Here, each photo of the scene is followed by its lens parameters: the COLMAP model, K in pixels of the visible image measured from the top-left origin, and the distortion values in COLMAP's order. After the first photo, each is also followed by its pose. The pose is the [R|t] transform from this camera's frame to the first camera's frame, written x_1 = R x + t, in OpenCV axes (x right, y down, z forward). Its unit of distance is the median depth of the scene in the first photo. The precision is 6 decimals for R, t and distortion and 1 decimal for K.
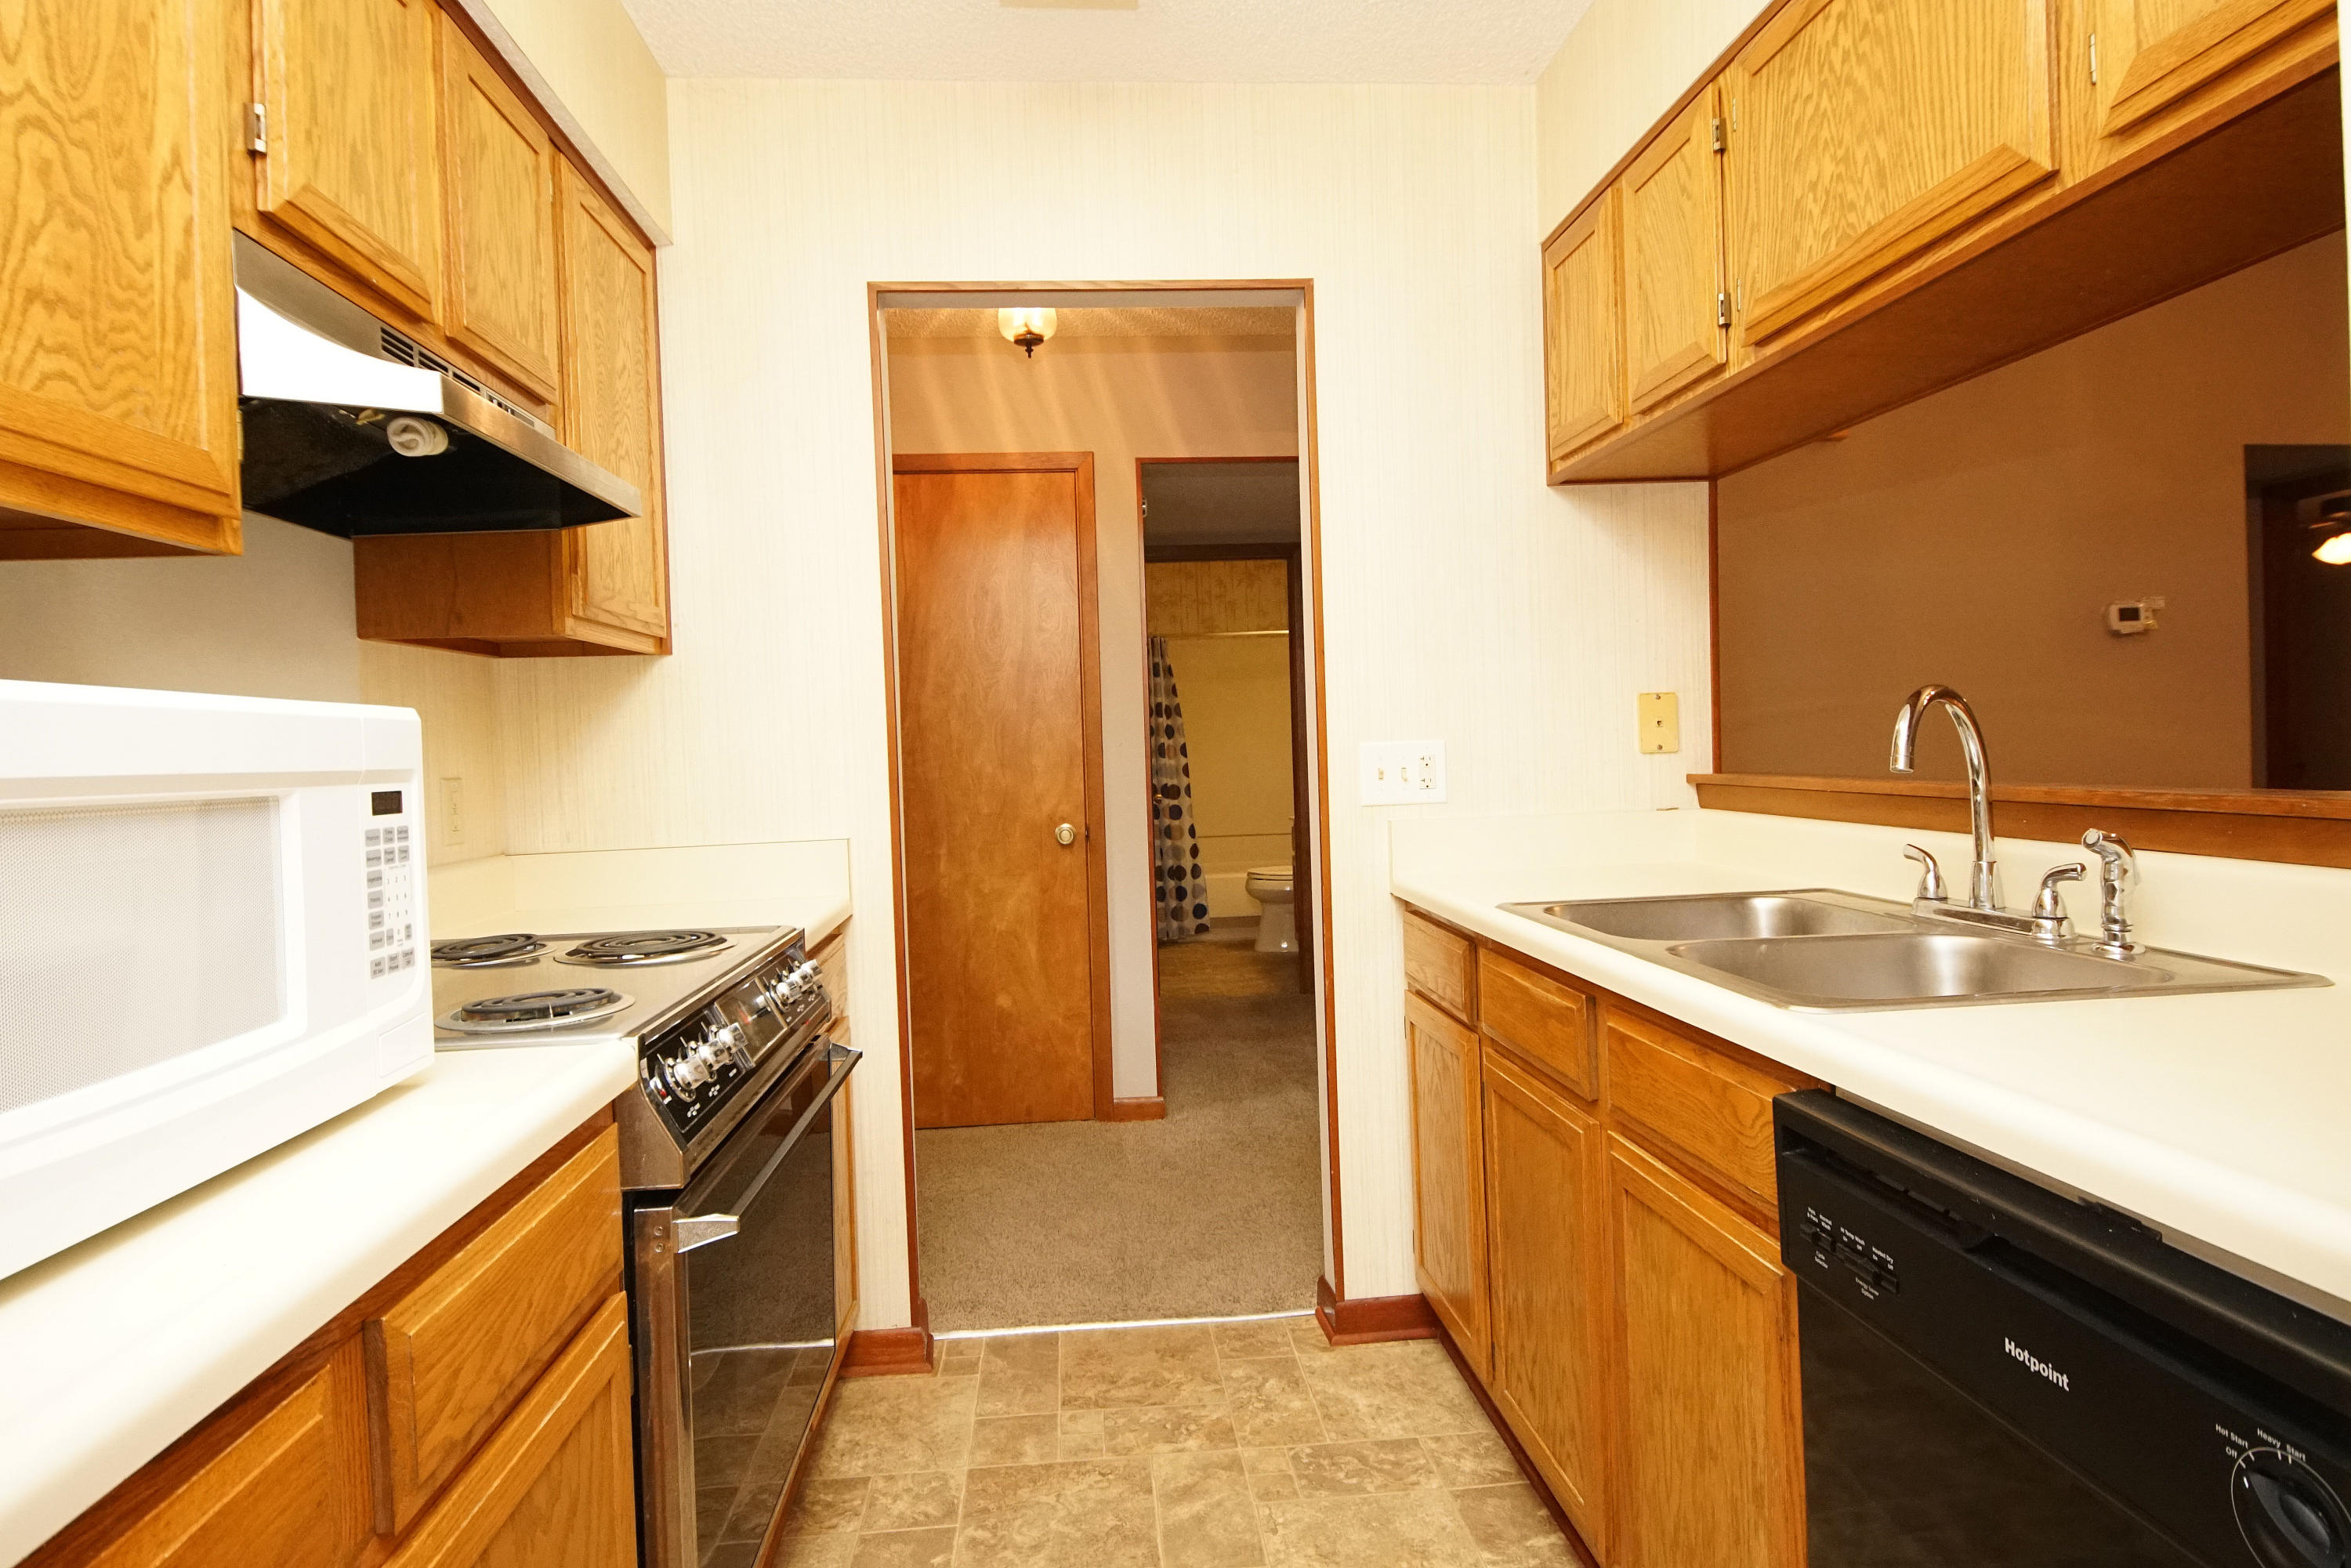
lens RADIAL K [[1268.0, 0, 1169.1], [0, 1268.0, 782.1], [0, 0, 1]] dist [0.021277, -0.020779]
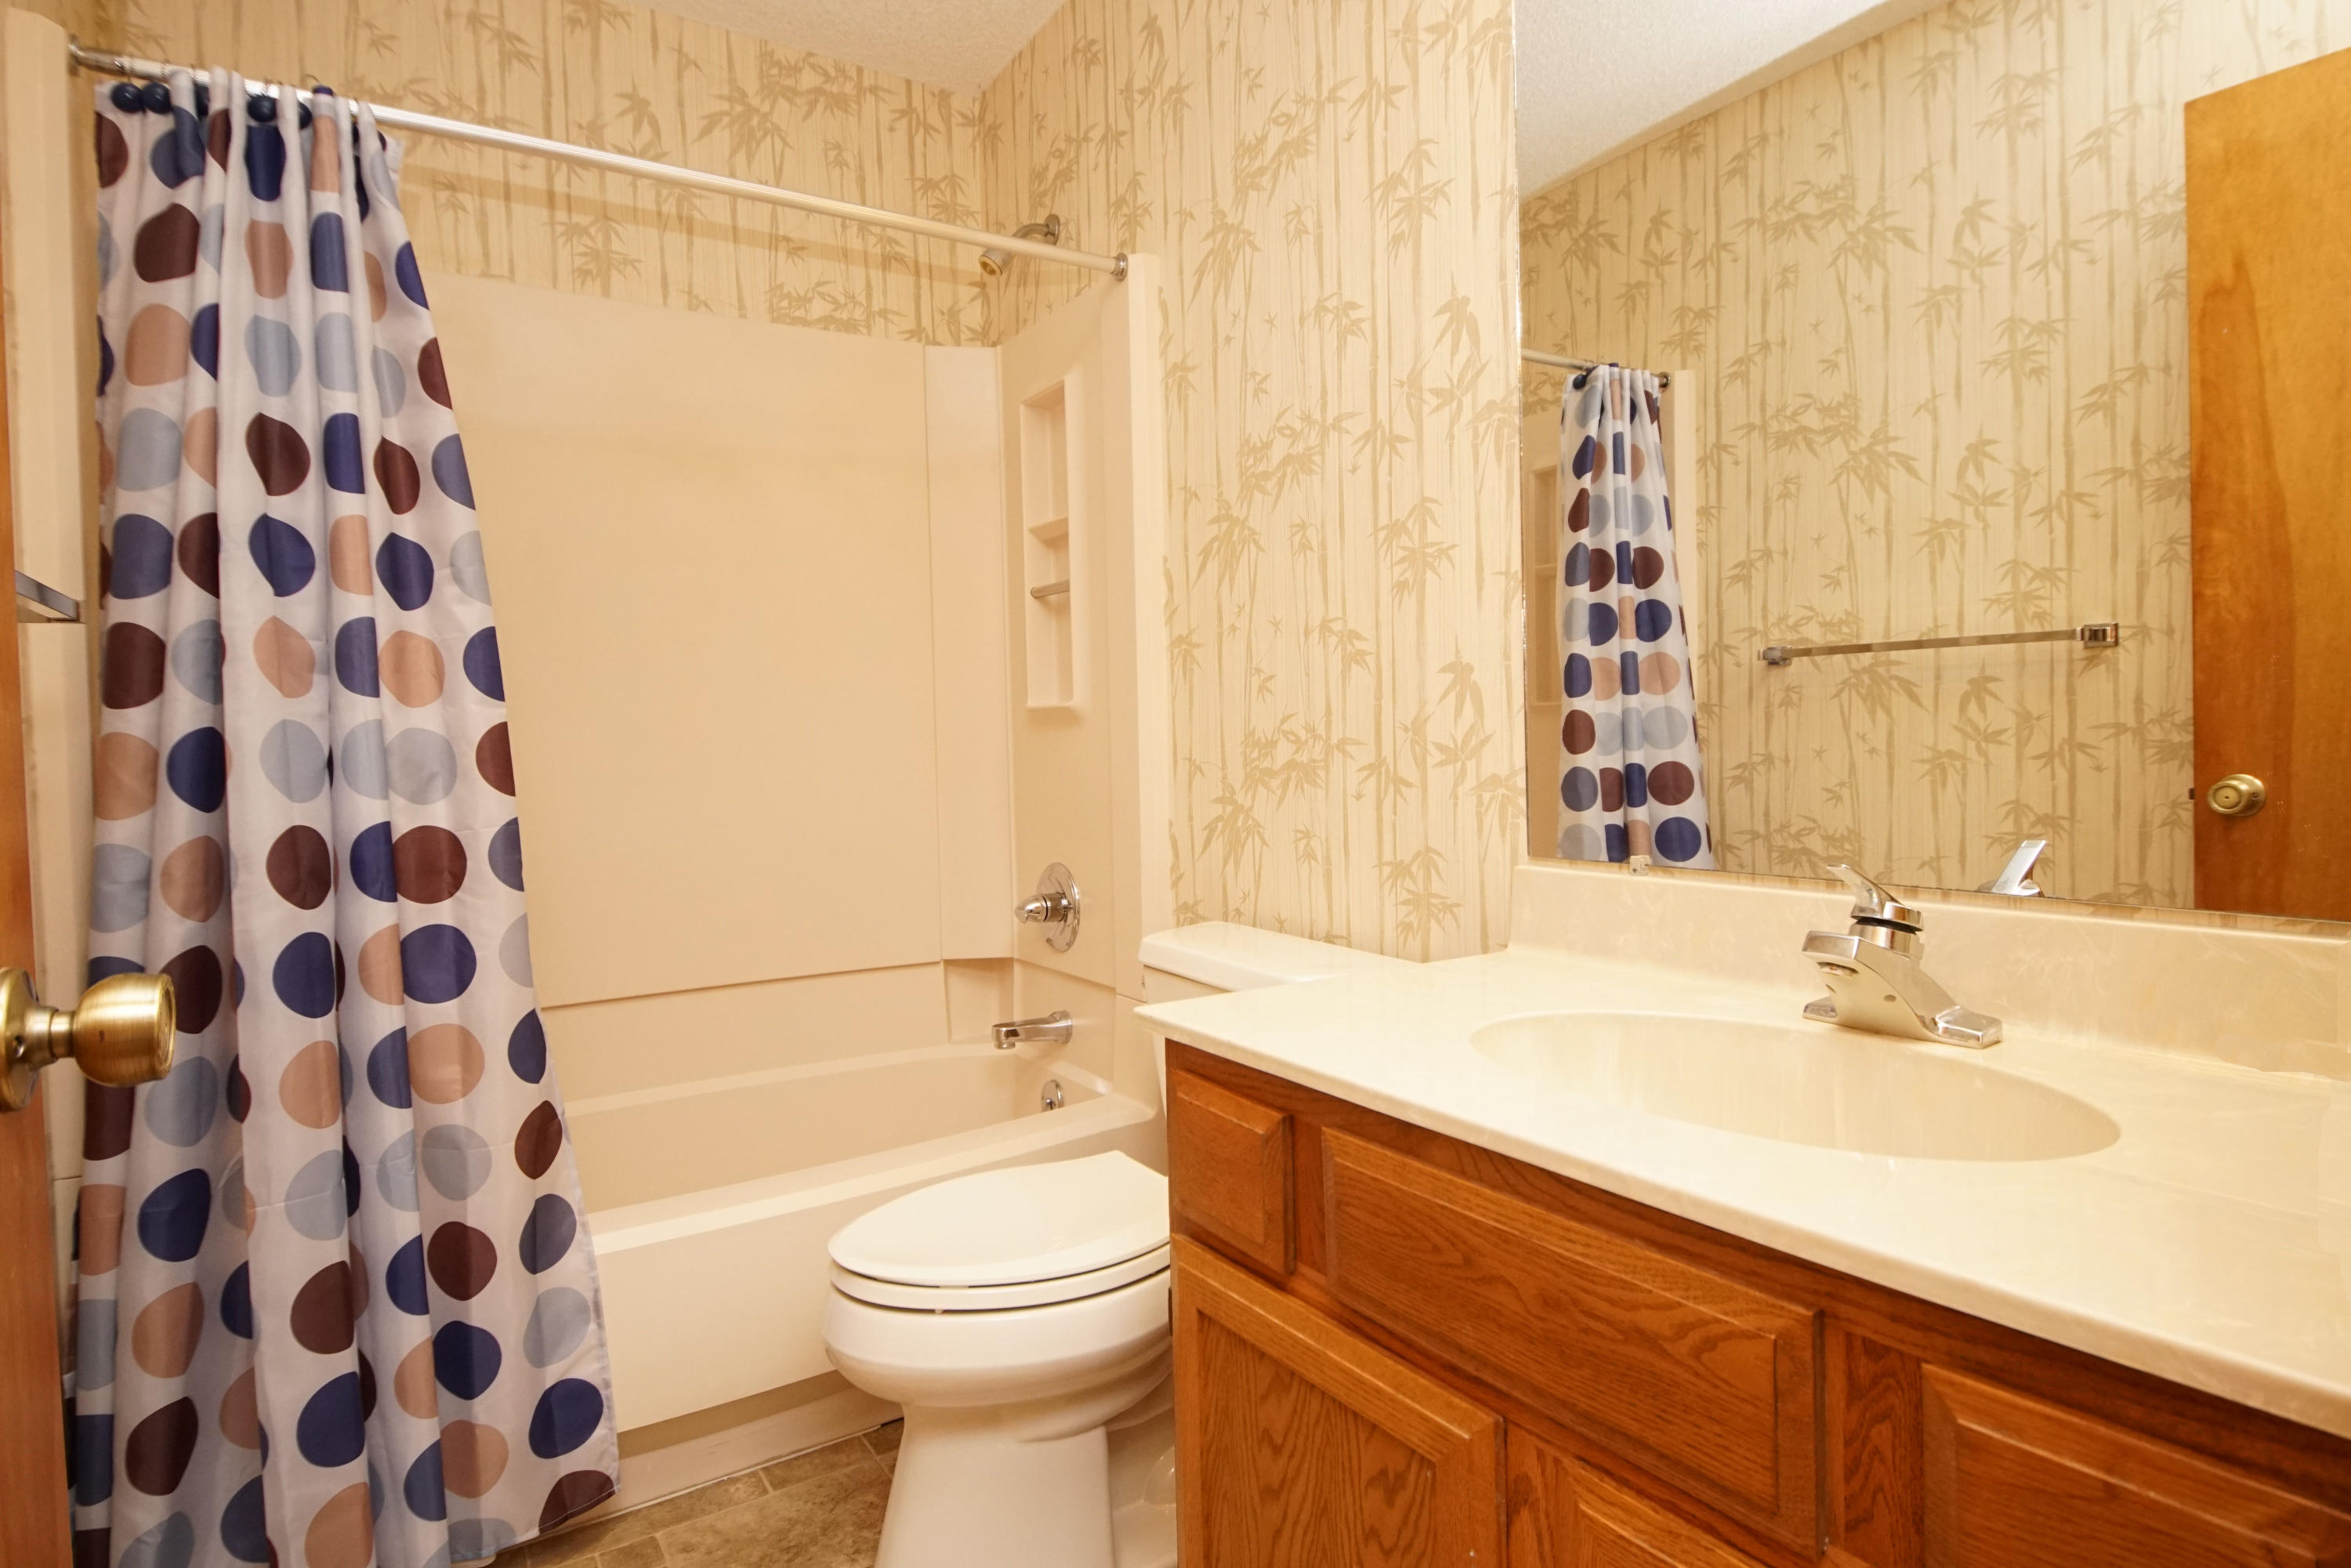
lens RADIAL K [[1268.0, 0, 1175.8], [0, 1268.0, 787.0], [0, 0, 1]] dist [0.021277, -0.020779]
pose [[0.881260, 0.003713, 0.472617, 0.012893], [-0.001305, 0.999984, -0.005423, -0.003546], [-0.472629, 0.004162, 0.881251, 0.761643]]
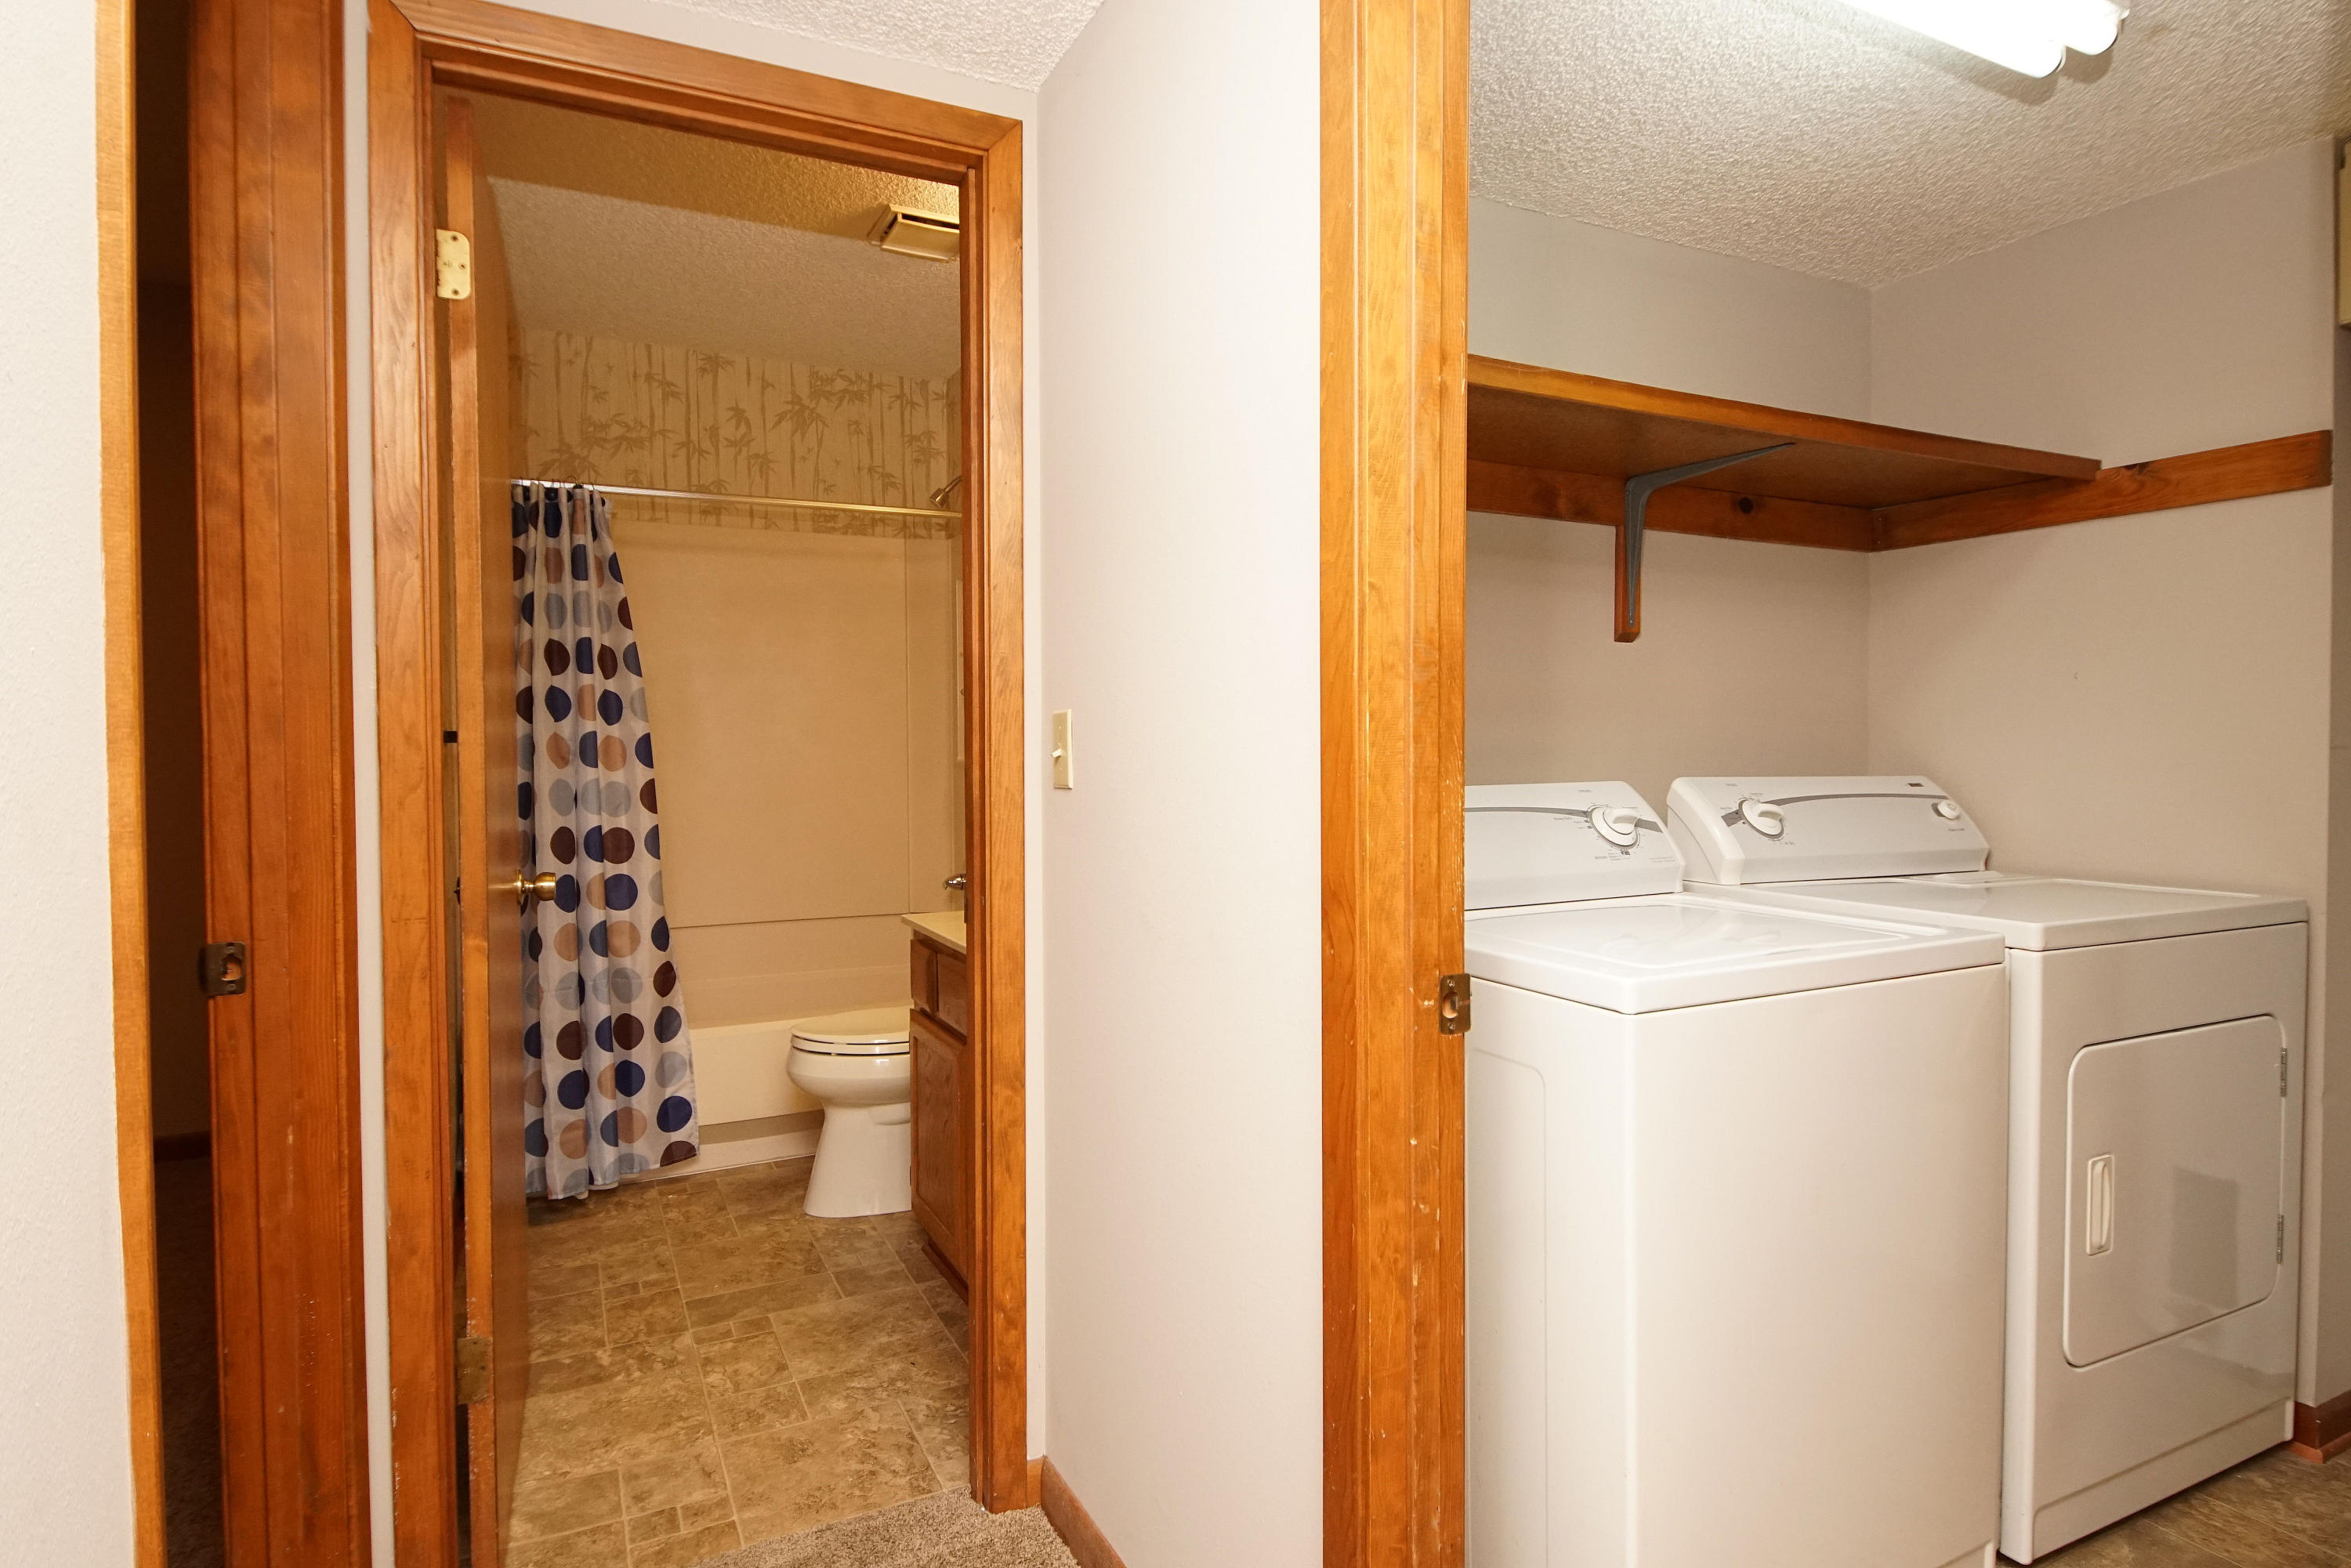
lens RADIAL K [[1268.0, 0, 1177.4], [0, 1268.0, 784.9], [0, 0, 1]] dist [0.021277, -0.020779]
pose [[0.927124, 0.023303, 0.374029, 0.018239], [-0.020607, 0.999725, -0.011206, -0.011951], [-0.374187, 0.002682, 0.927349, 0.521317]]
